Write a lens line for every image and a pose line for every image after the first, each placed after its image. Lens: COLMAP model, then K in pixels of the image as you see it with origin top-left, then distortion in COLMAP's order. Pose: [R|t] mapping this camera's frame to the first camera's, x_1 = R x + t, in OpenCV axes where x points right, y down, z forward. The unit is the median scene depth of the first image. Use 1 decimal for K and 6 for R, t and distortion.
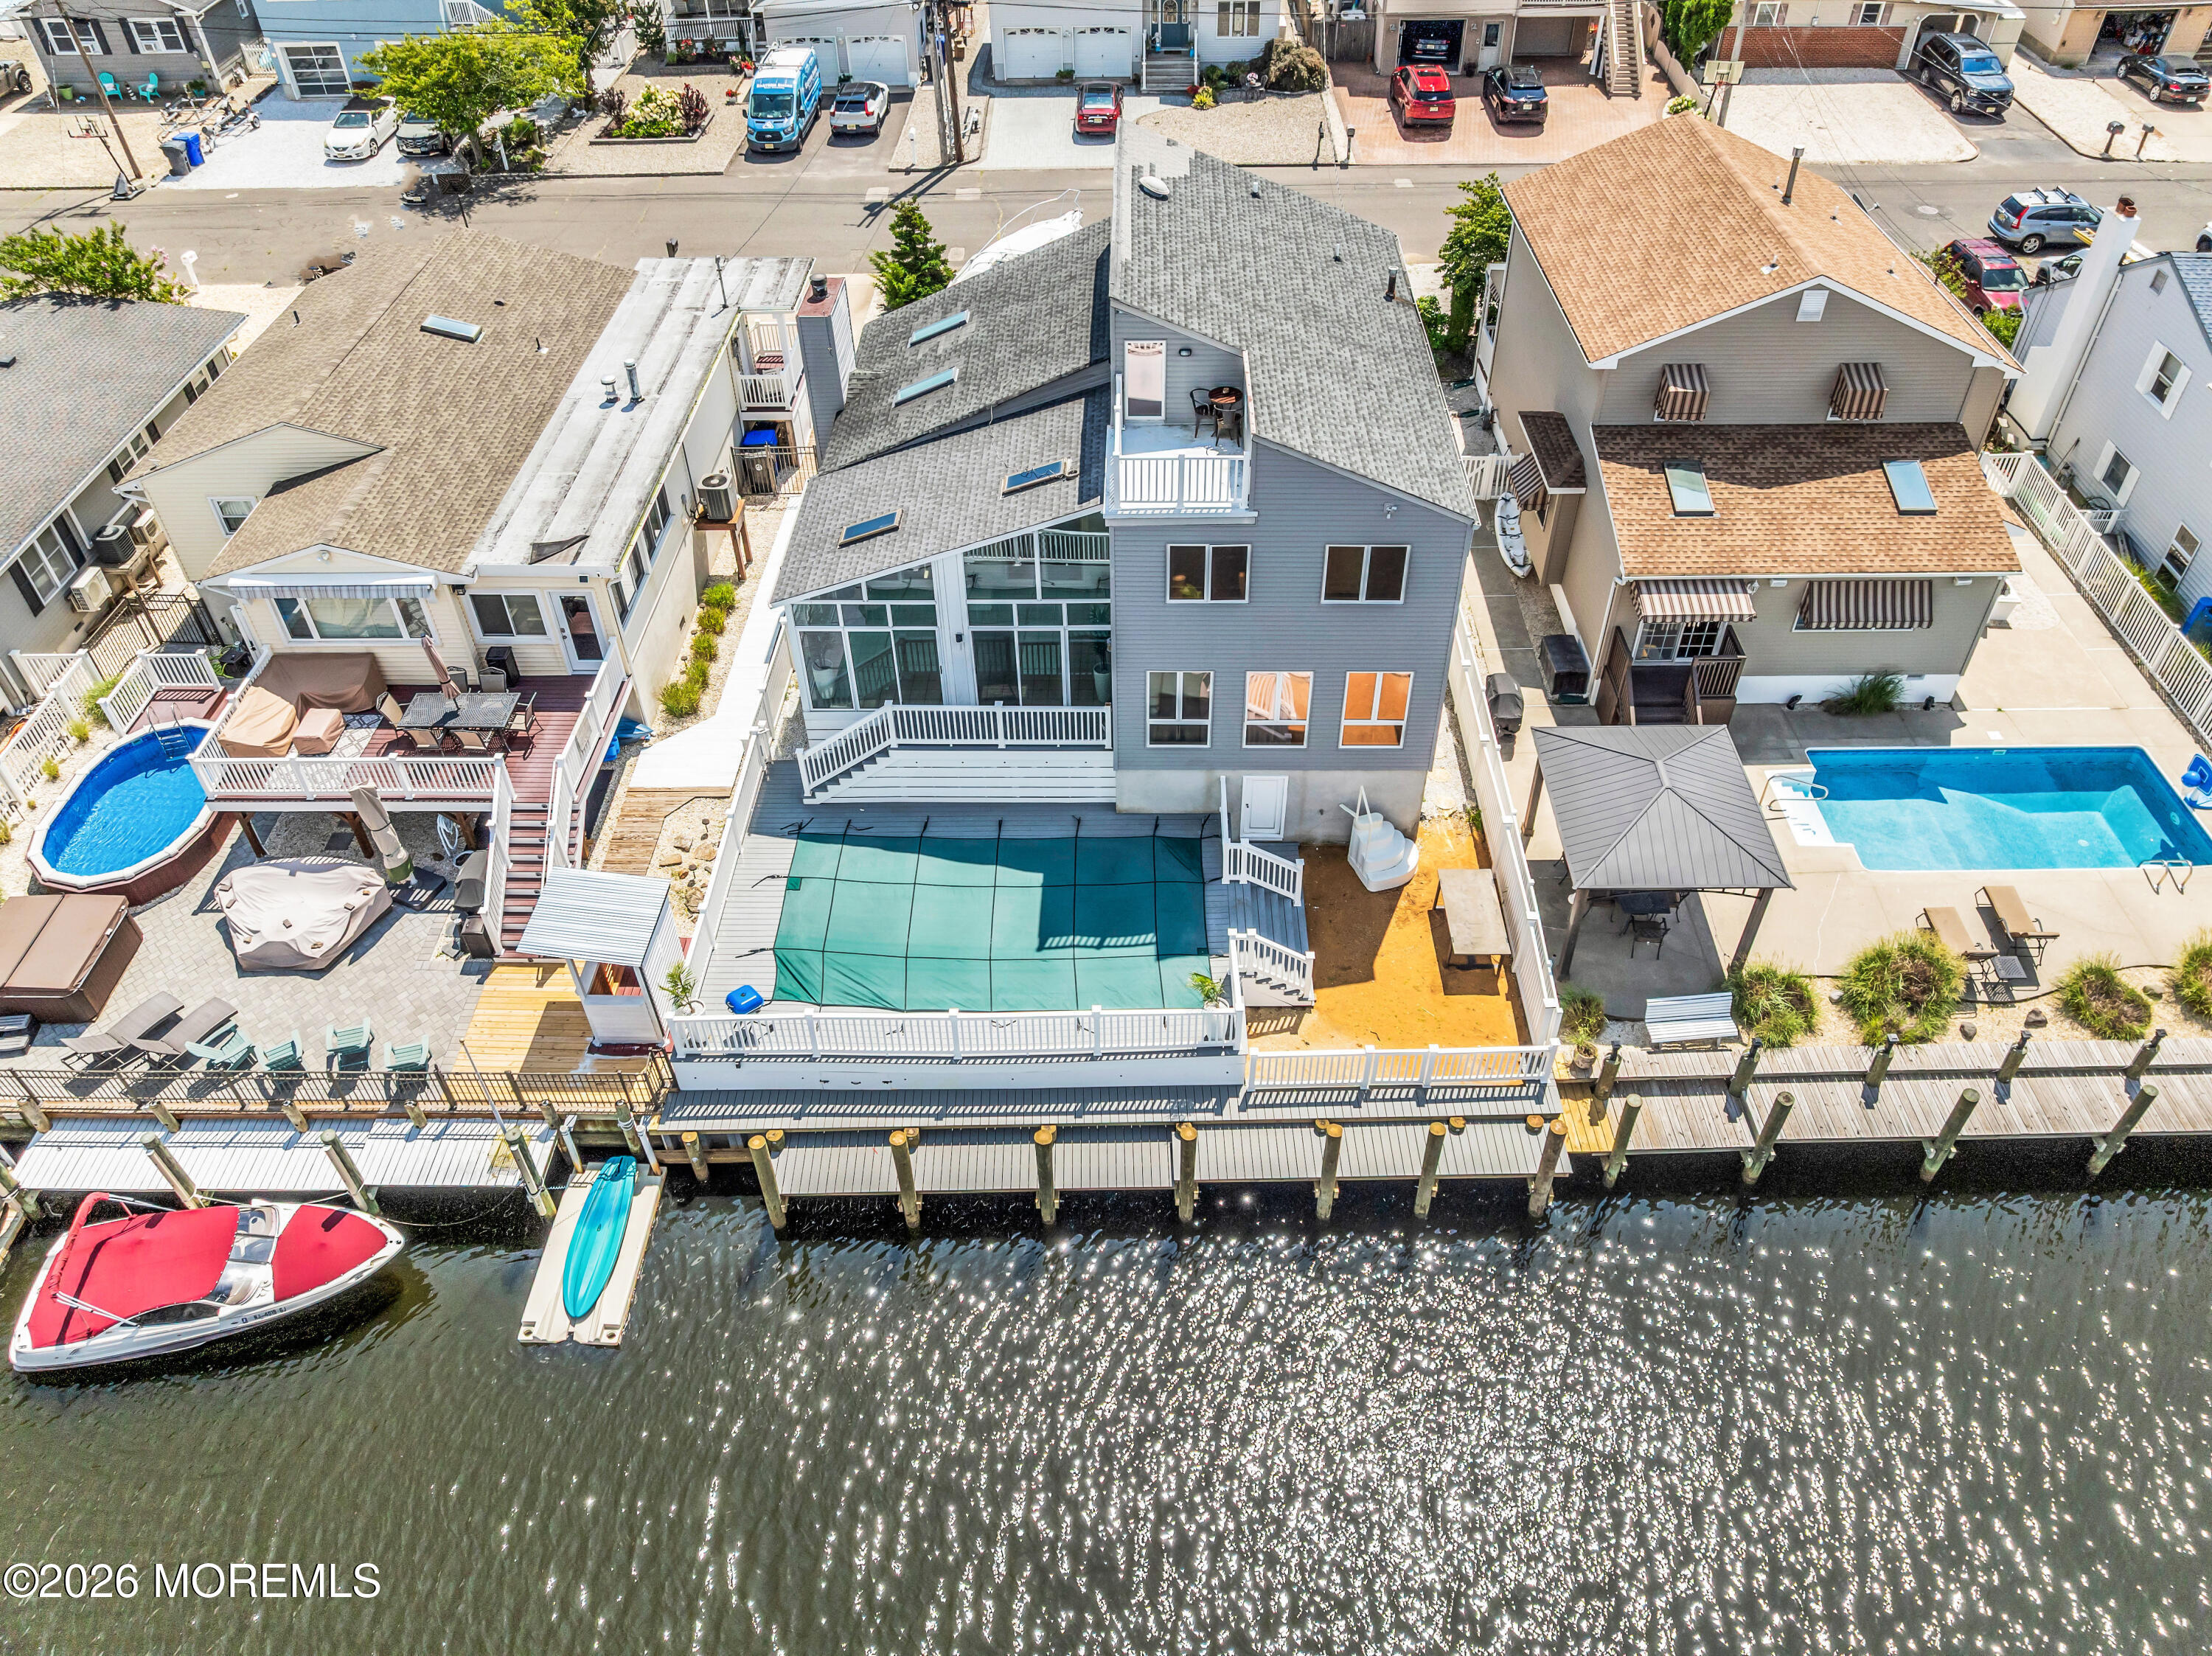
lens RADIAL K [[1557.9, 0, 1106.0], [0, 1557.9, 828.0], [0, 0, 1]] dist [-0.044021, -0.000593]
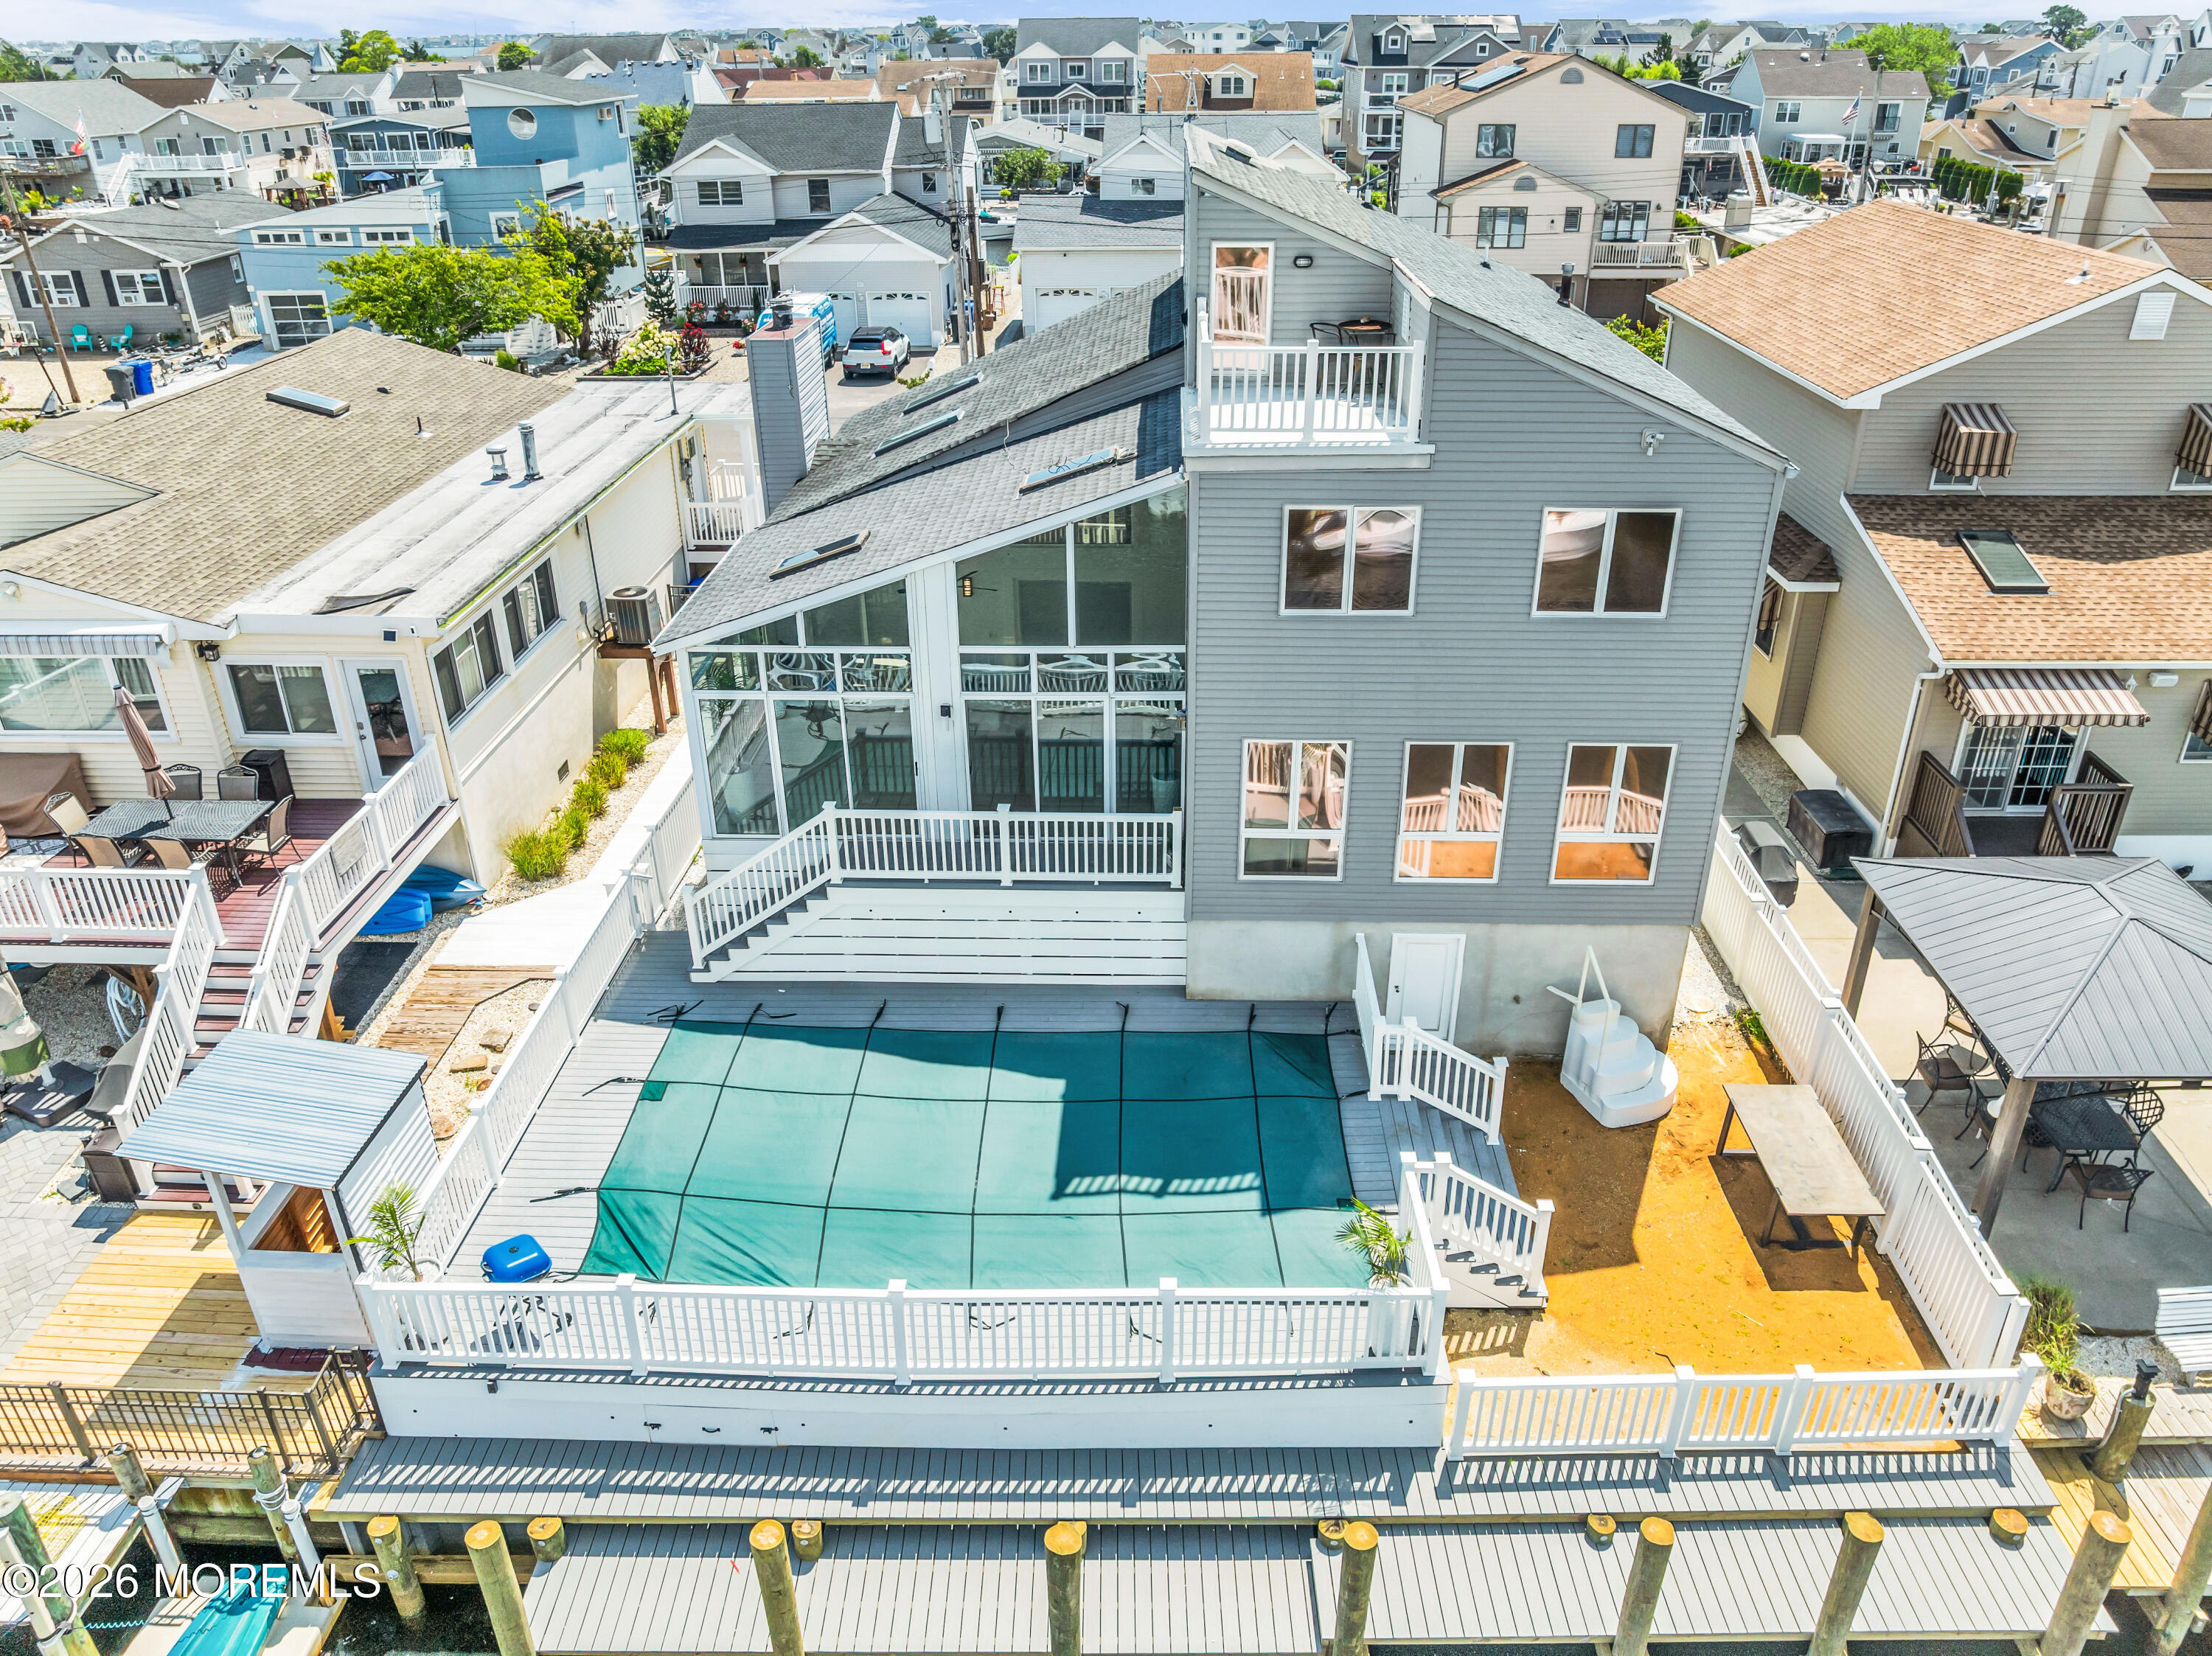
lens RADIAL K [[1557.9, 0, 1106.0], [0, 1557.9, 828.0], [0, 0, 1]] dist [-0.044021, -0.000593]
pose [[0.999842, 0.014030, -0.010938, -0.020787], [-0.016423, 0.964304, -0.264286, 0.094097], [0.006840, 0.264424, 0.964382, 0.399765]]
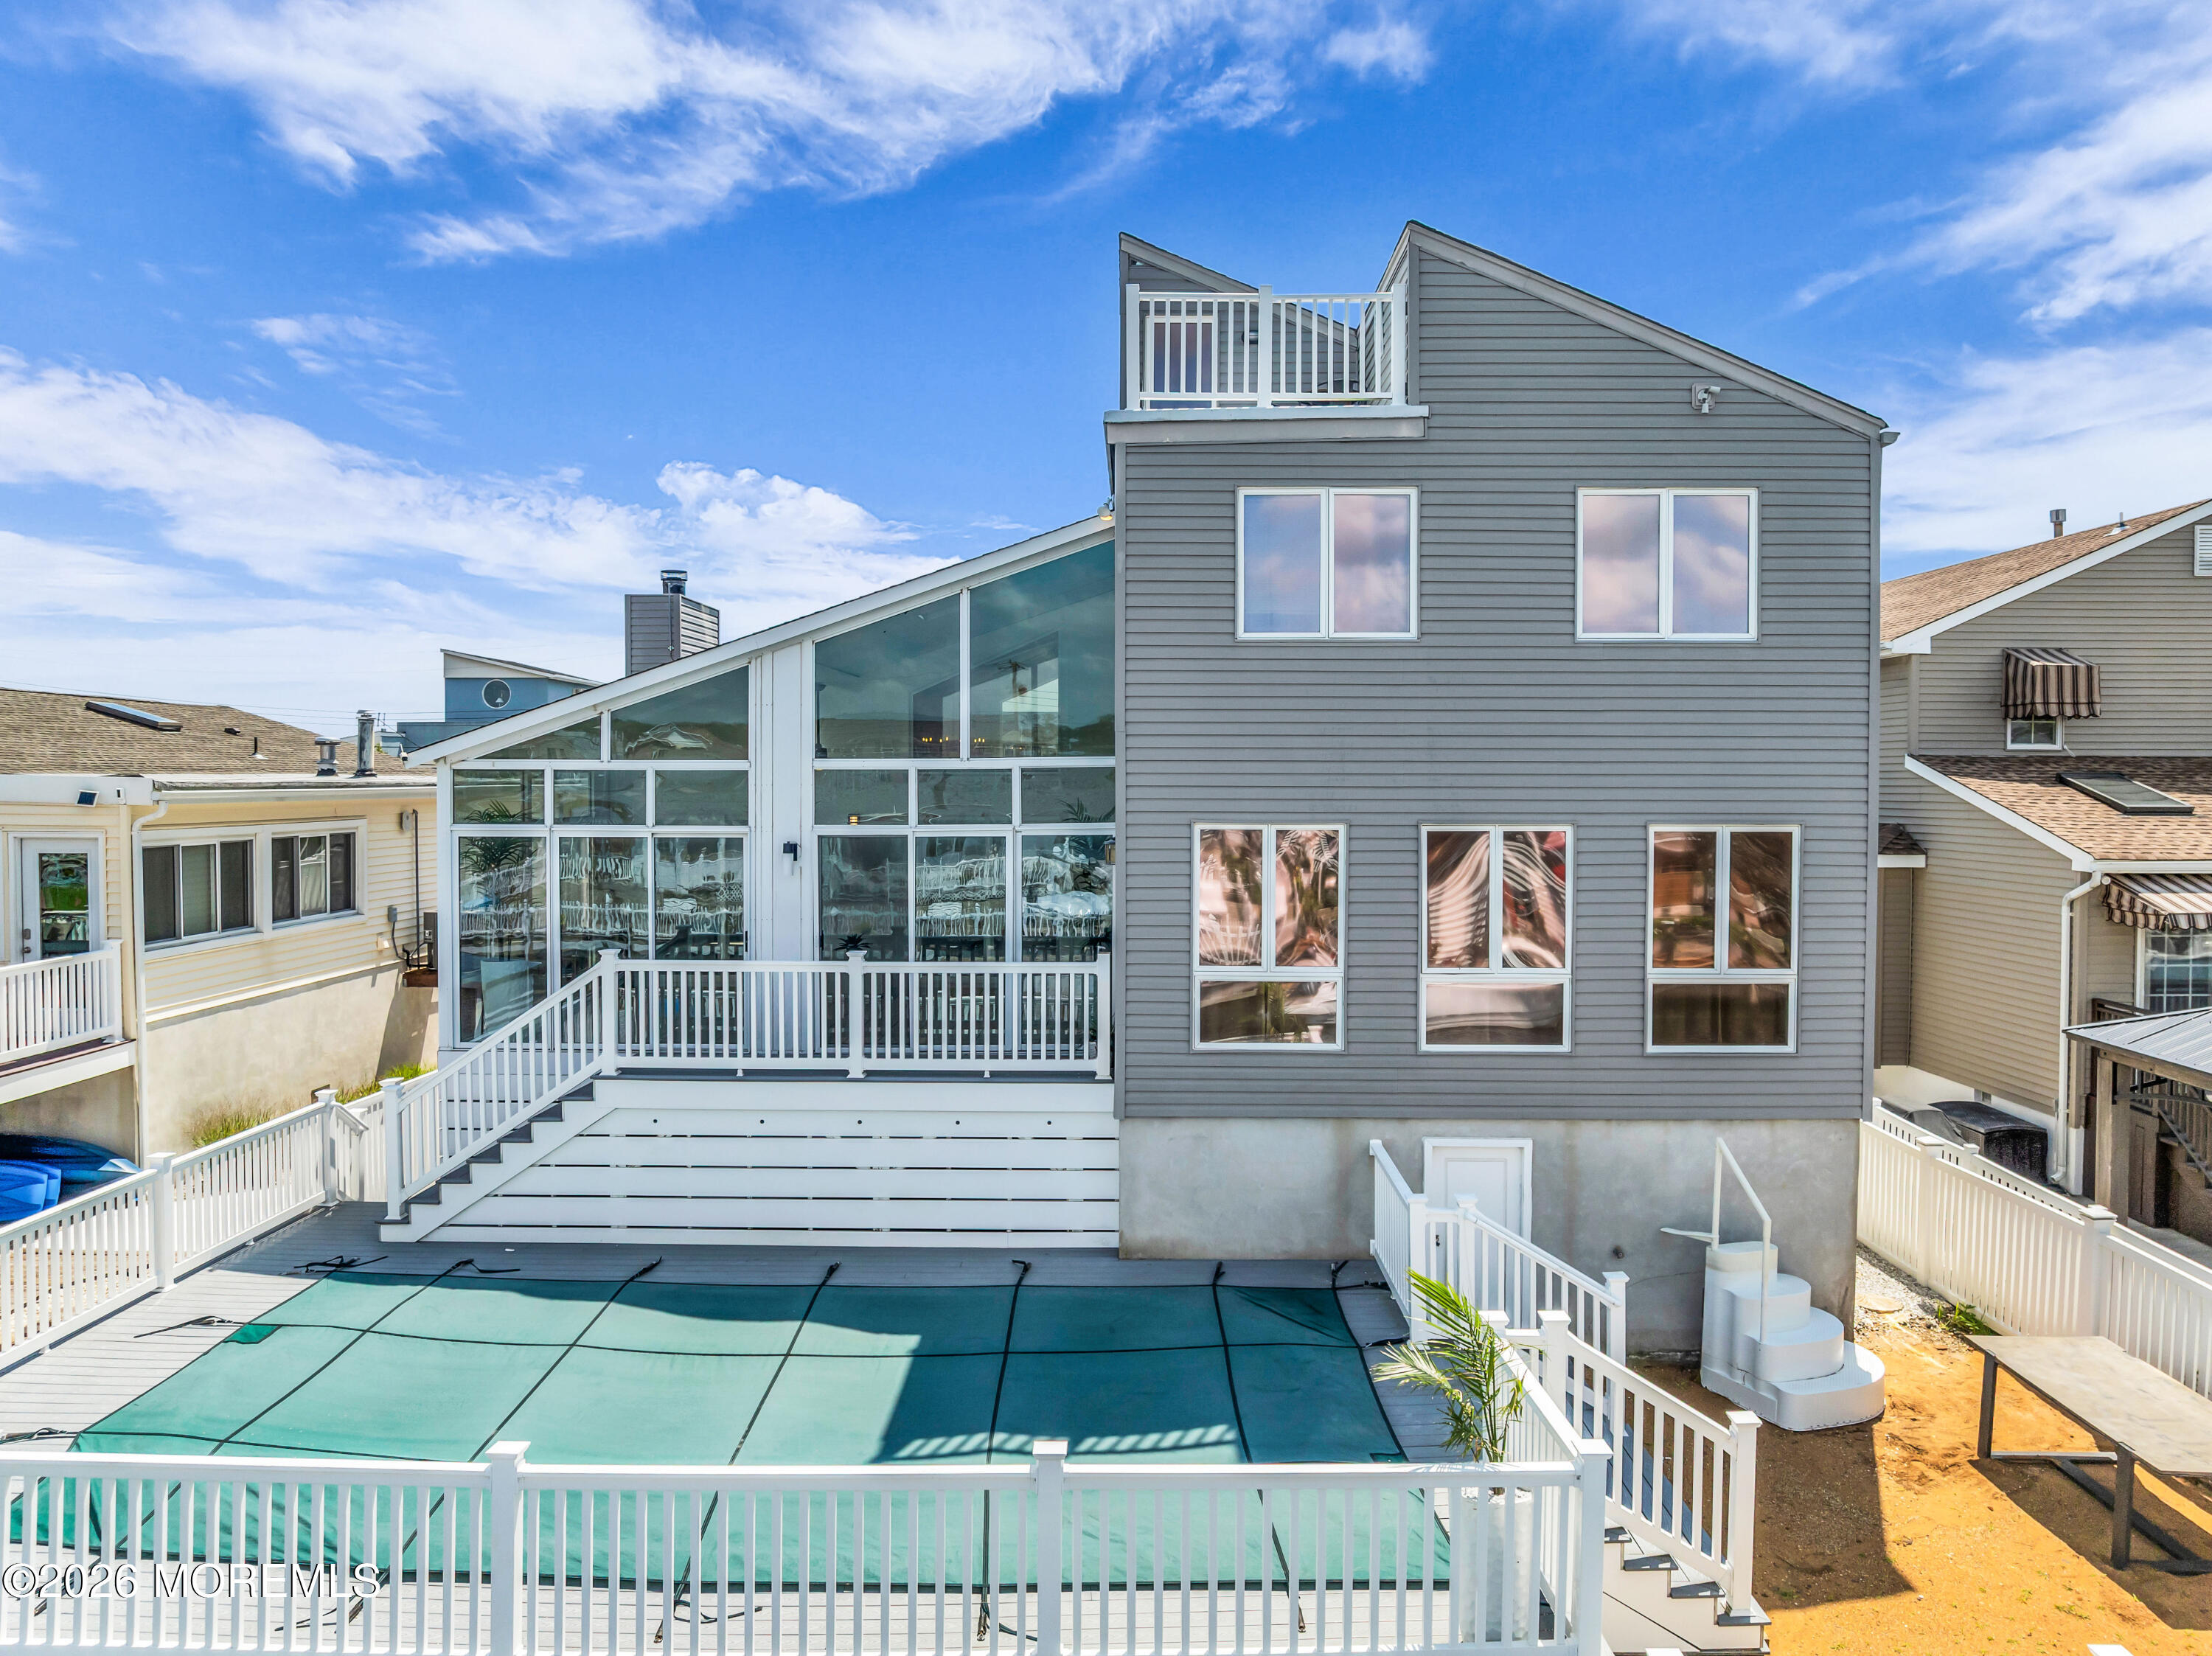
lens RADIAL K [[1569.1, 0, 1107.9], [0, 1569.1, 821.7], [0, 0, 1]] dist [-0.044947, 0.000893]
pose [[0.999837, 0.018026, 0.000264, 0.001447], [-0.013365, 0.750962, -0.660211, 0.185483], [-0.012099, 0.660100, 0.751080, 0.645489]]
